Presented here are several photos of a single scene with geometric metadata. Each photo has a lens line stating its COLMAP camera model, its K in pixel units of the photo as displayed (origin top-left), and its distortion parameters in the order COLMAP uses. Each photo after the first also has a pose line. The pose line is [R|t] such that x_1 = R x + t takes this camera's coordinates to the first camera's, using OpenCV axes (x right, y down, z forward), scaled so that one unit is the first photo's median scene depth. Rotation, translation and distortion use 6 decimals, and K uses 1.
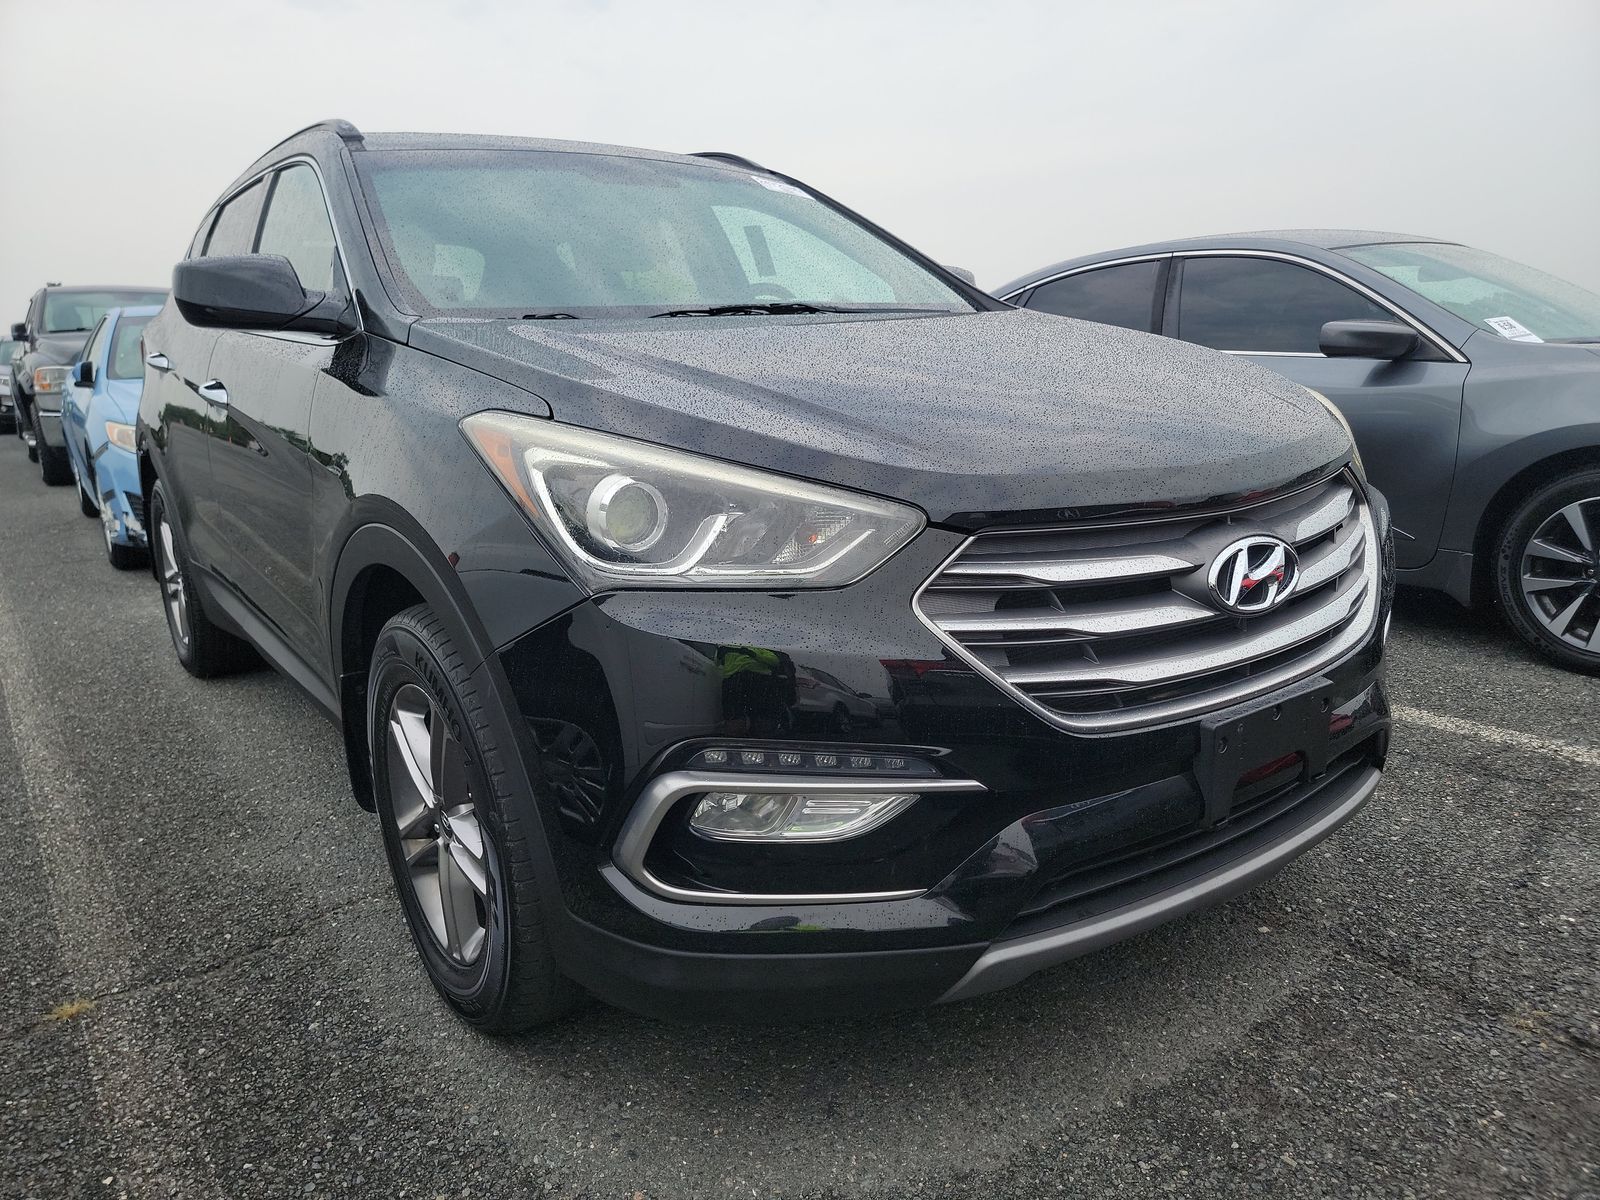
lens RADIAL K [[1141.8, 0, 795.1], [0, 1141.8, 609.6], [0, 0, 1]] dist [0.071606, -0.071561]
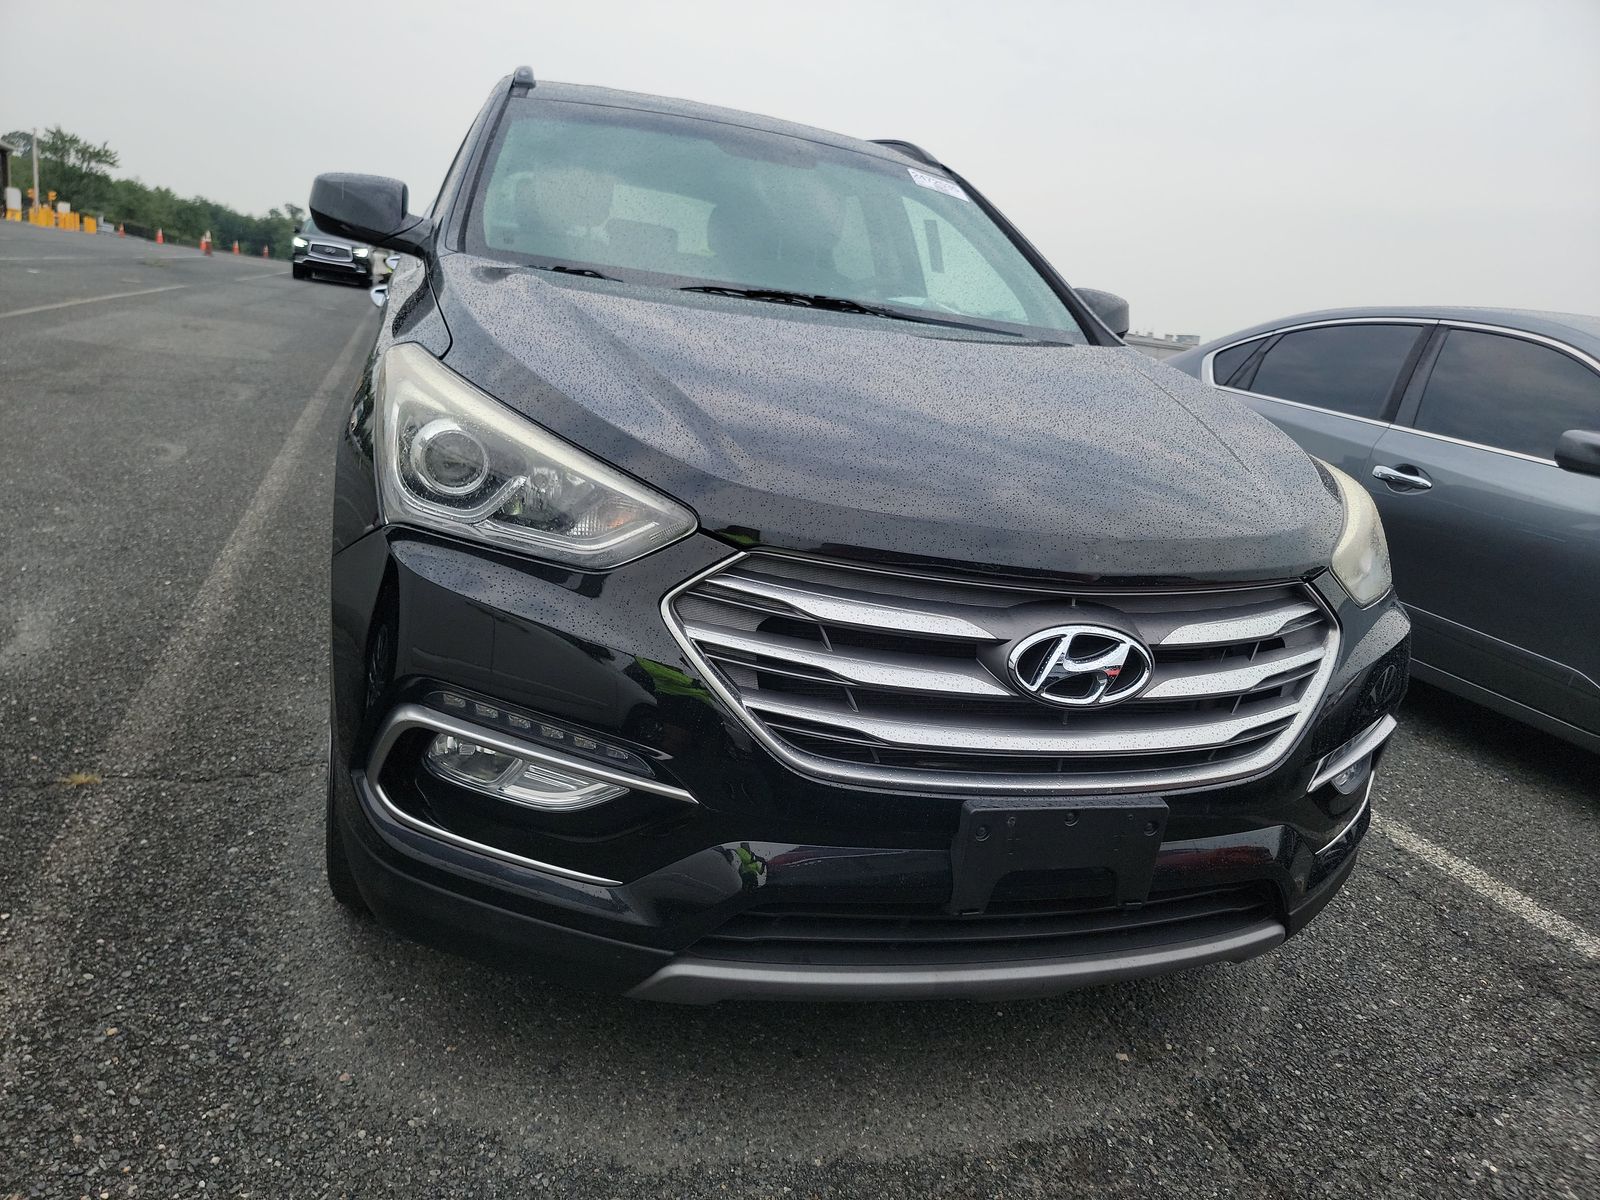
lens RADIAL K [[1141.8, 0, 795.1], [0, 1141.8, 609.6], [0, 0, 1]] dist [0.071606, -0.071561]
pose [[0.934223, 0.236825, -0.266722, 0.412464], [-0.232510, 0.971403, 0.048126, -0.064371], [0.270492, 0.017055, 0.962571, 0.056167]]
